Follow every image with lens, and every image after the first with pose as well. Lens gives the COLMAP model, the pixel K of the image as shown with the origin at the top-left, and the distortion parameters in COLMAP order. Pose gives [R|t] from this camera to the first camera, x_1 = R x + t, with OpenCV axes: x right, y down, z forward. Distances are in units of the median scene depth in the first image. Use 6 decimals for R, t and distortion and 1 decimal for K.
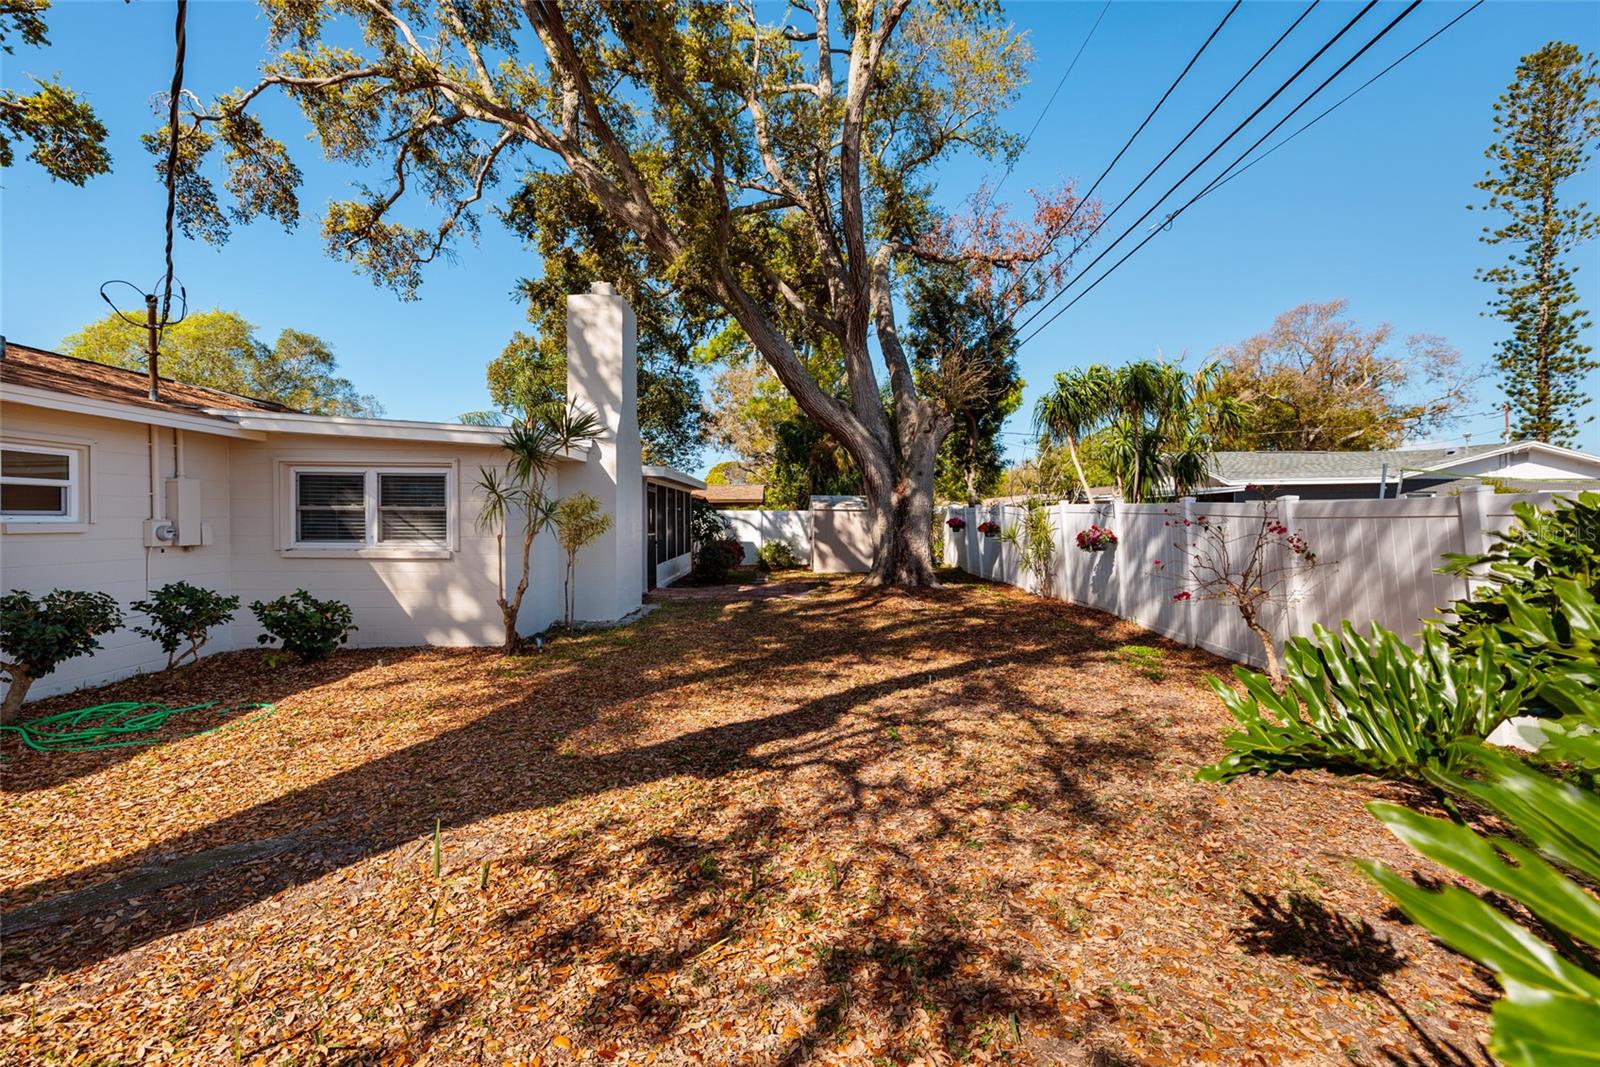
lens RADIAL K [[695.9, 0, 800.0], [0, 695.9, 529.5], [0, 0, 1]] dist [-0.001739, -0.000519]
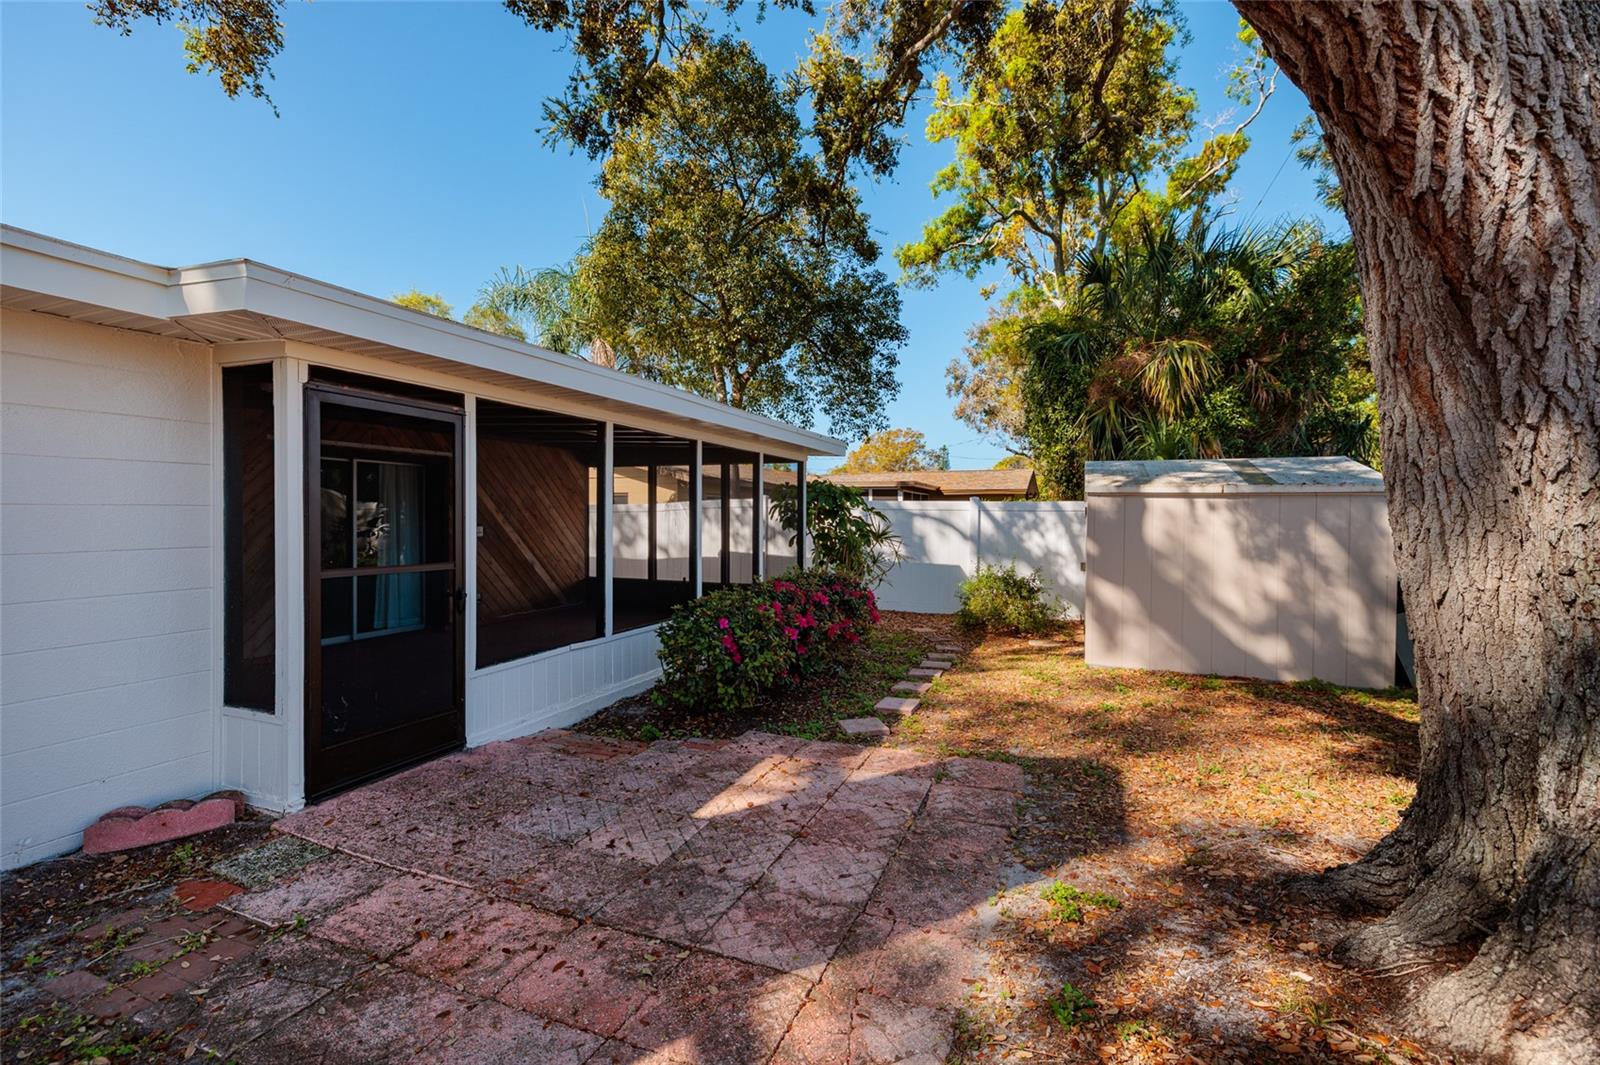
lens RADIAL K [[695.9, 0, 795.3], [0, 695.9, 517.6], [0, 0, 1]] dist [-0.001739, -0.000519]
pose [[0.912974, 0.007738, -0.407944, 0.071812], [-0.014277, 0.999814, -0.012987, -0.019888], [0.407768, 0.017681, 0.912914, 1.420596]]
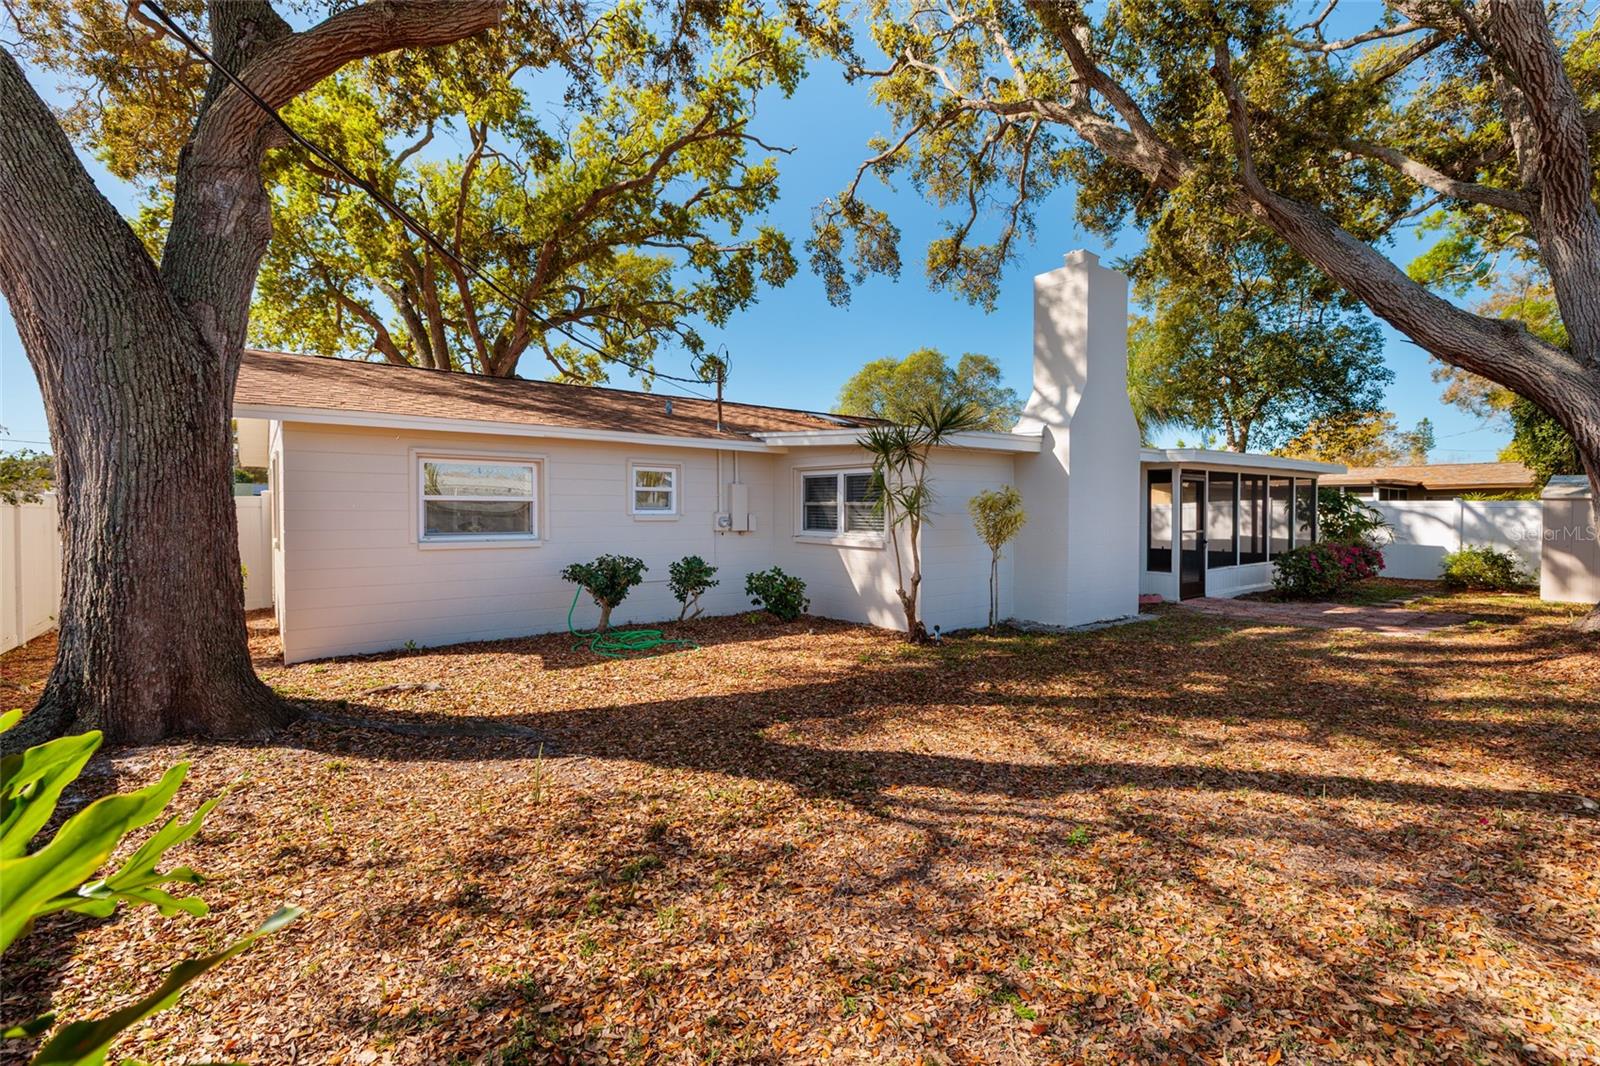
lens RADIAL K [[695.9, 0, 795.6], [0, 695.9, 523.1], [0, 0, 1]] dist [-0.001739, -0.000519]
pose [[0.585941, 0.015232, -0.810211, 0.312833], [-0.013392, 0.999869, 0.009112, -0.006581], [0.810243, 0.005511, 0.586068, 0.233645]]
